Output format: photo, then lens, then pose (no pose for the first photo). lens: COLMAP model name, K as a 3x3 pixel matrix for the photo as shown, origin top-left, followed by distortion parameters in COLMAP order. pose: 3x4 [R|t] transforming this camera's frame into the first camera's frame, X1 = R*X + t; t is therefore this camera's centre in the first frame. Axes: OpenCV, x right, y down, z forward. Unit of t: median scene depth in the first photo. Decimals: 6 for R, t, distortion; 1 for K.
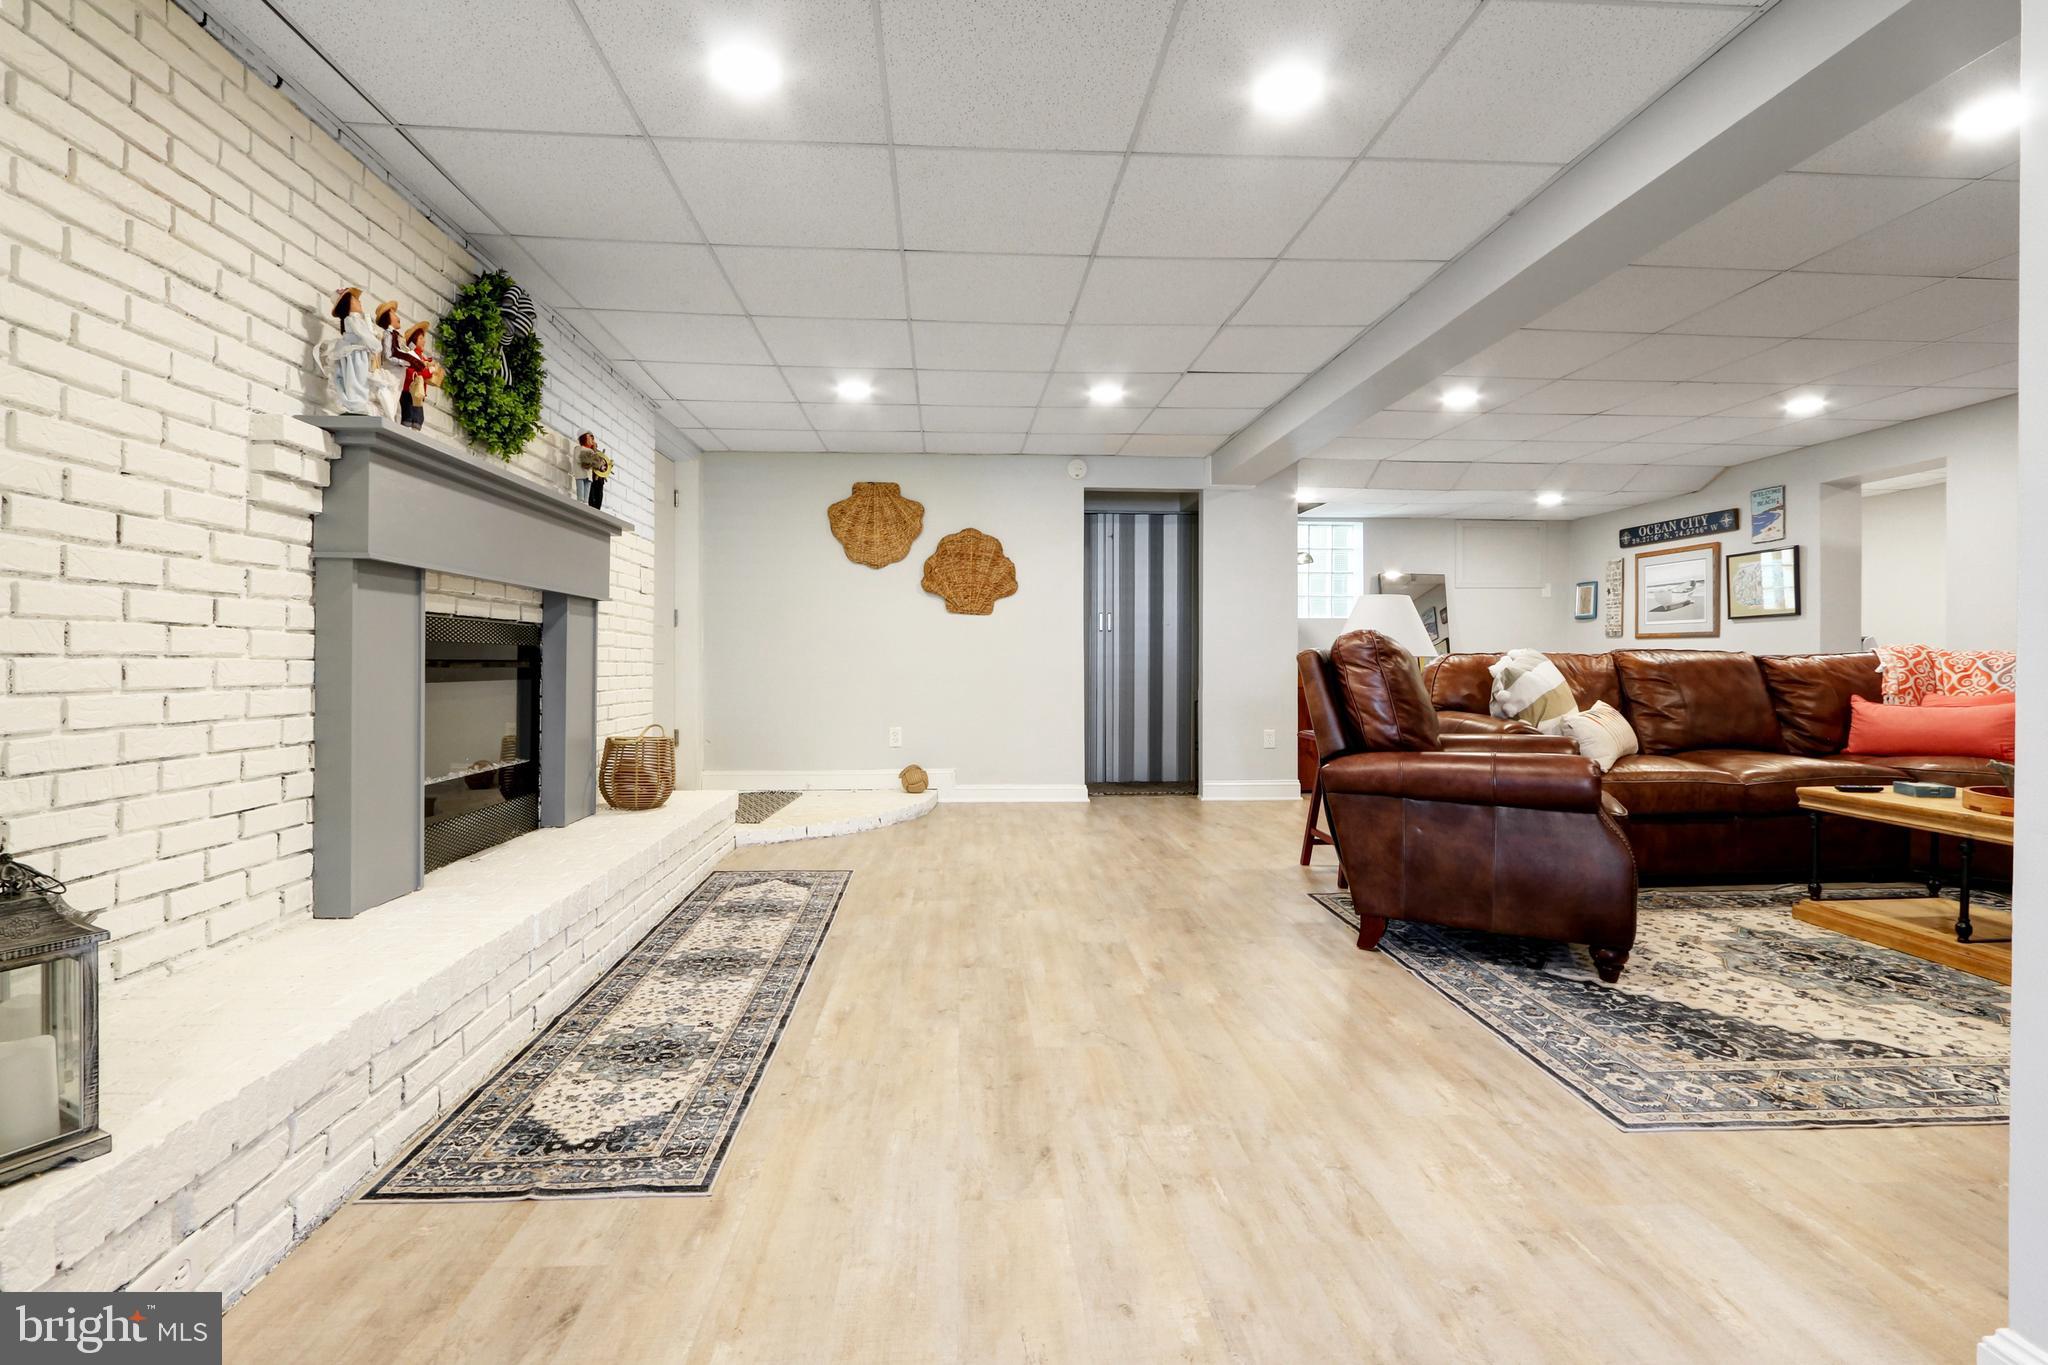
lens RADIAL K [[962.6, 0, 1014.5], [0, 962.6, 661.2], [0, 0, 1]] dist [-0.014712, 0.000344]
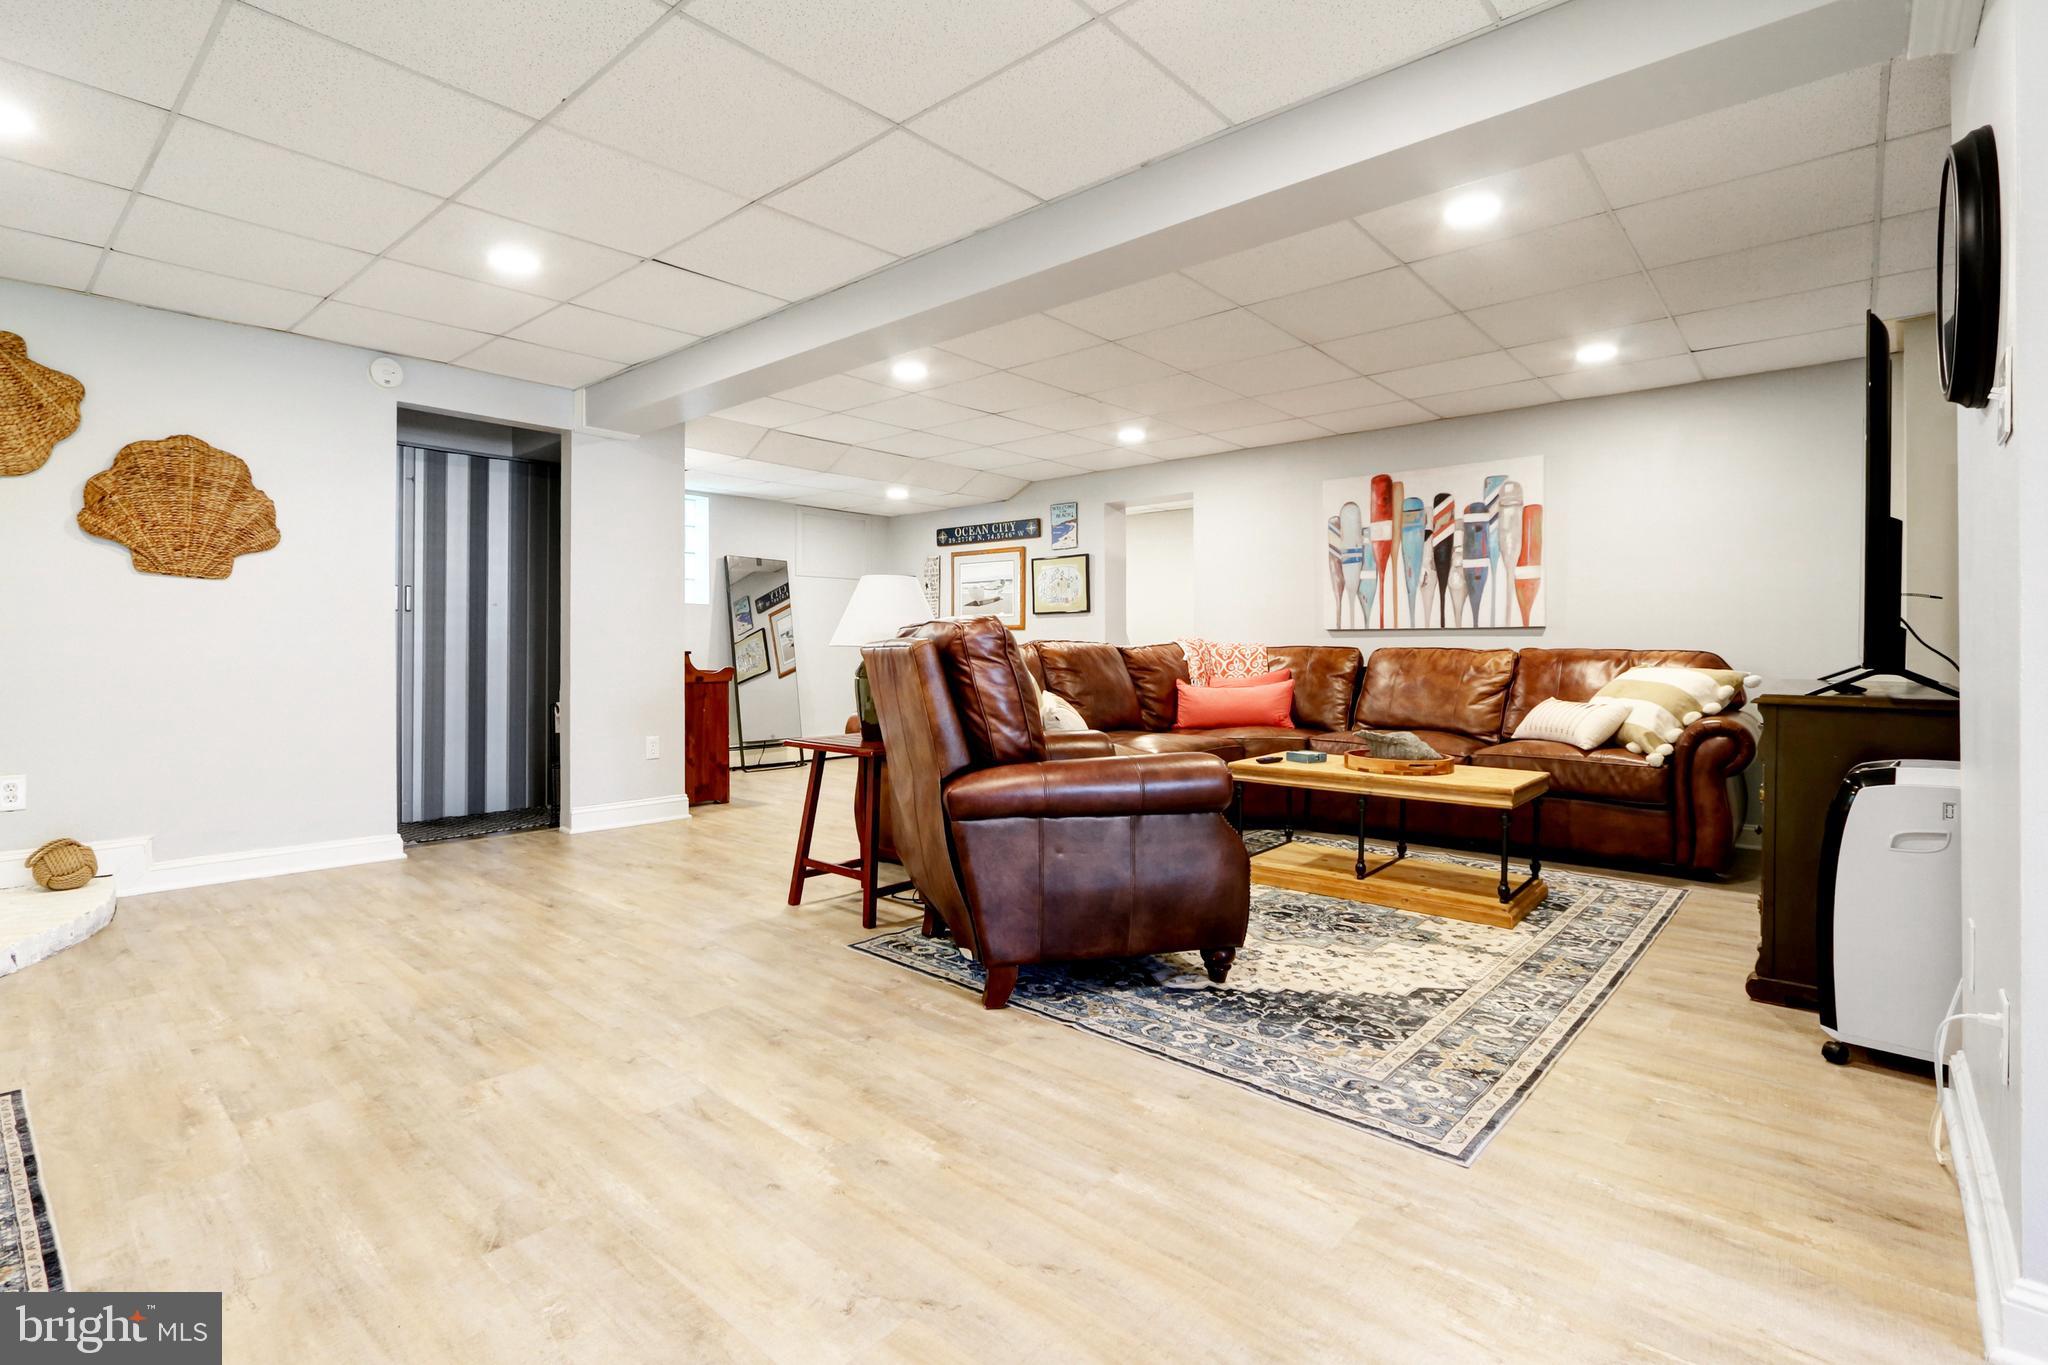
lens RADIAL K [[972.7, 0, 1013.2], [0, 972.7, 642.7], [0, 0, 1]] dist [-0.014907, 0.000526]
pose [[0.707583, 0.002848, 0.706624, -0.223482], [0.002236, 0.999978, -0.006270, -0.005555], [-0.706626, 0.006017, 0.707561, 0.435698]]
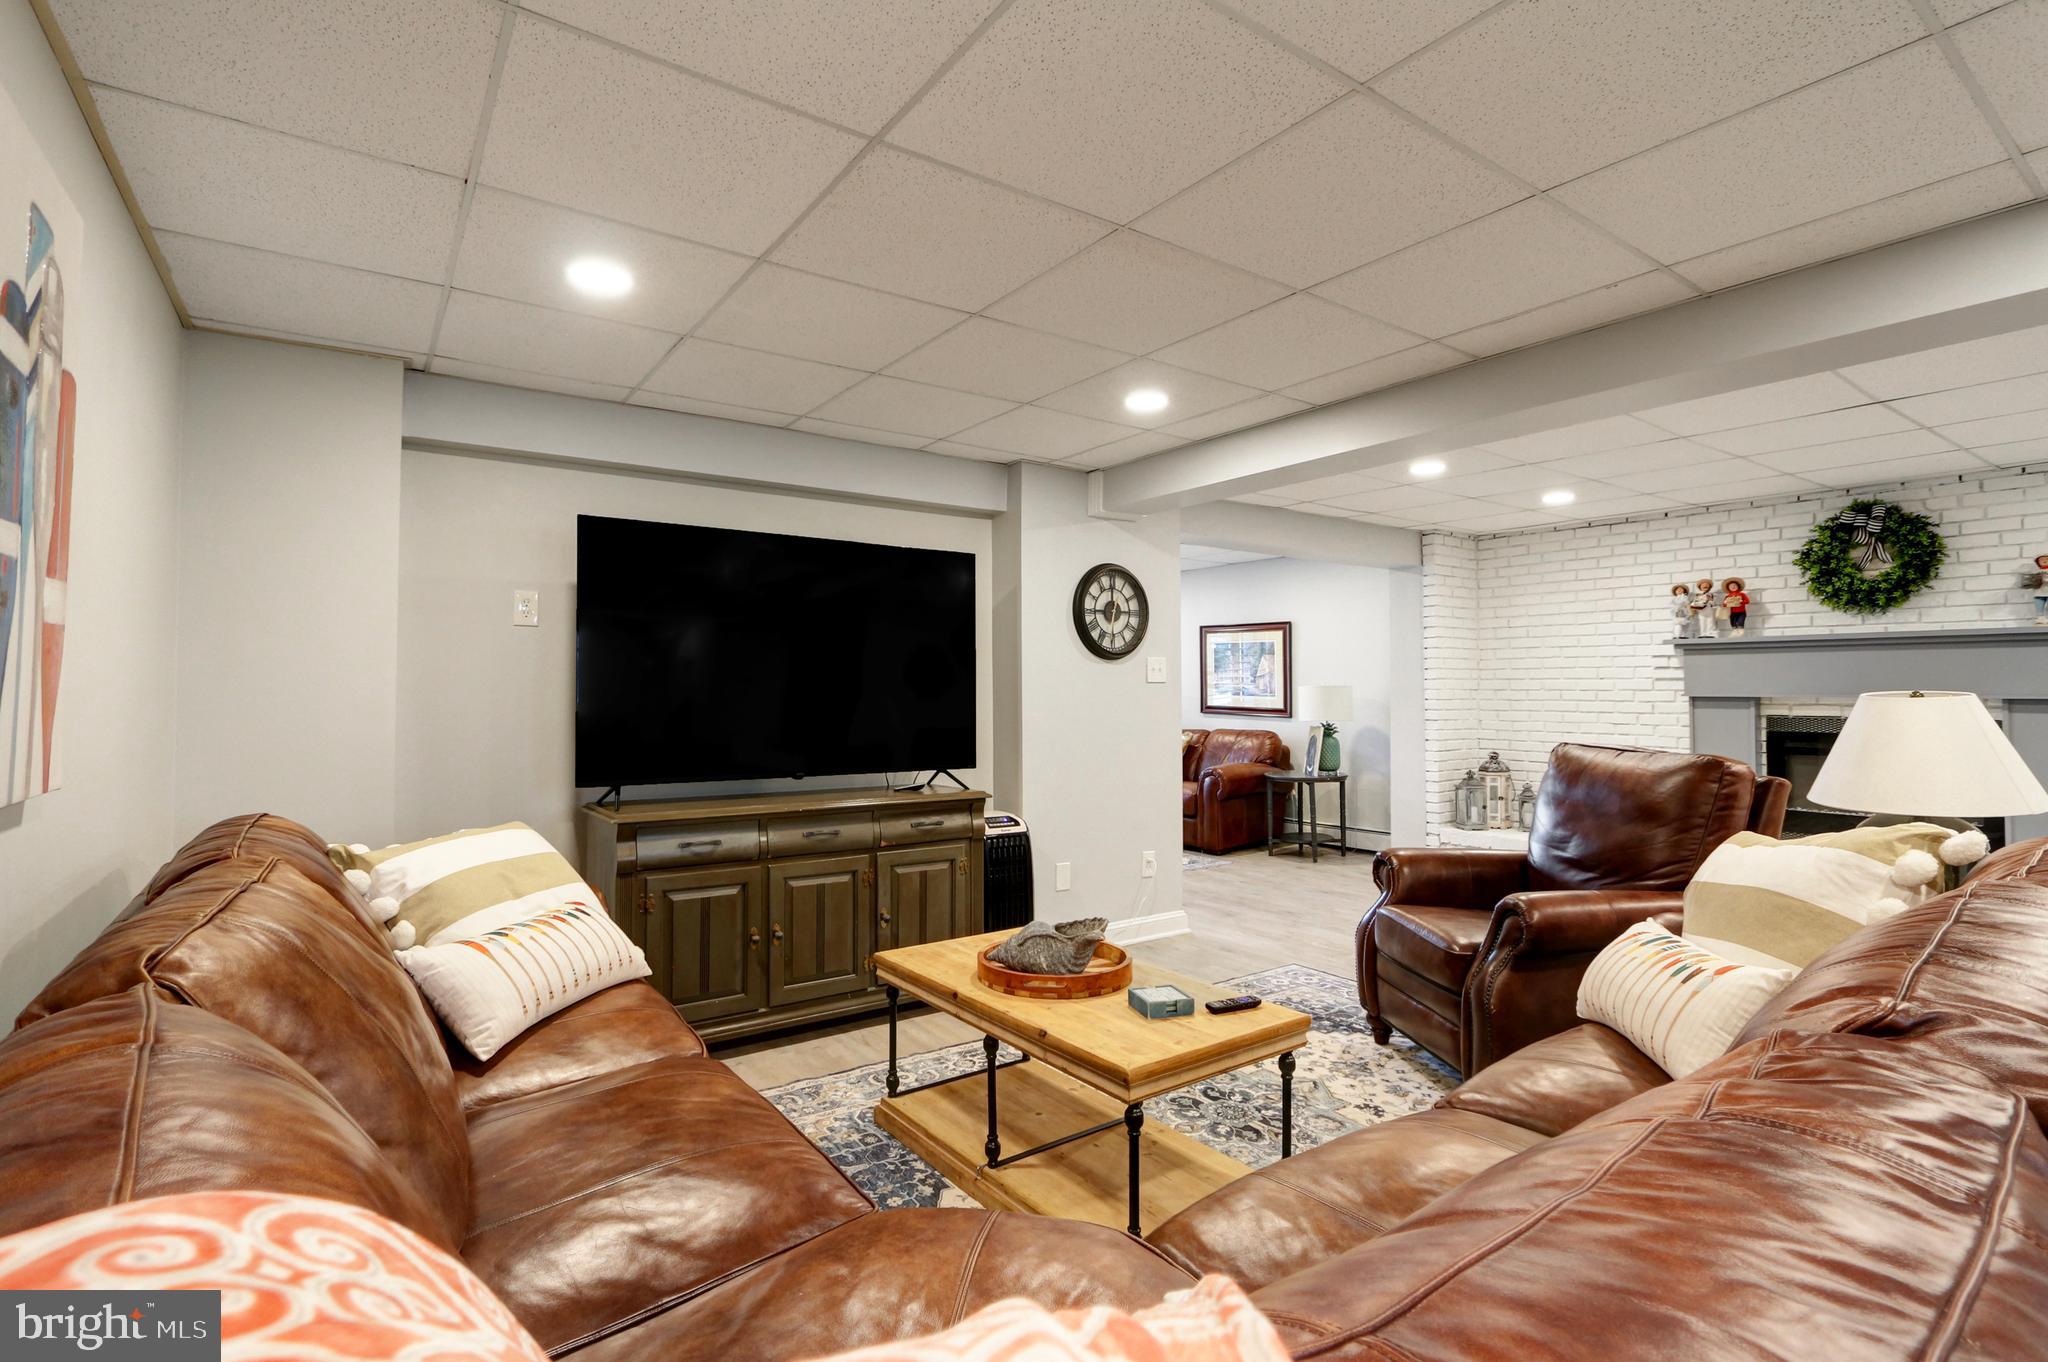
lens RADIAL K [[962.6, 0, 1014.5], [0, 962.6, 659.7], [0, 0, 1]] dist [-0.014712, 0.000344]
pose [[-0.855055, -0.010830, -0.518424, 1.618075], [0.002955, 0.999664, -0.025757, -0.116360], [0.518529, -0.023556, -0.854736, 1.771931]]
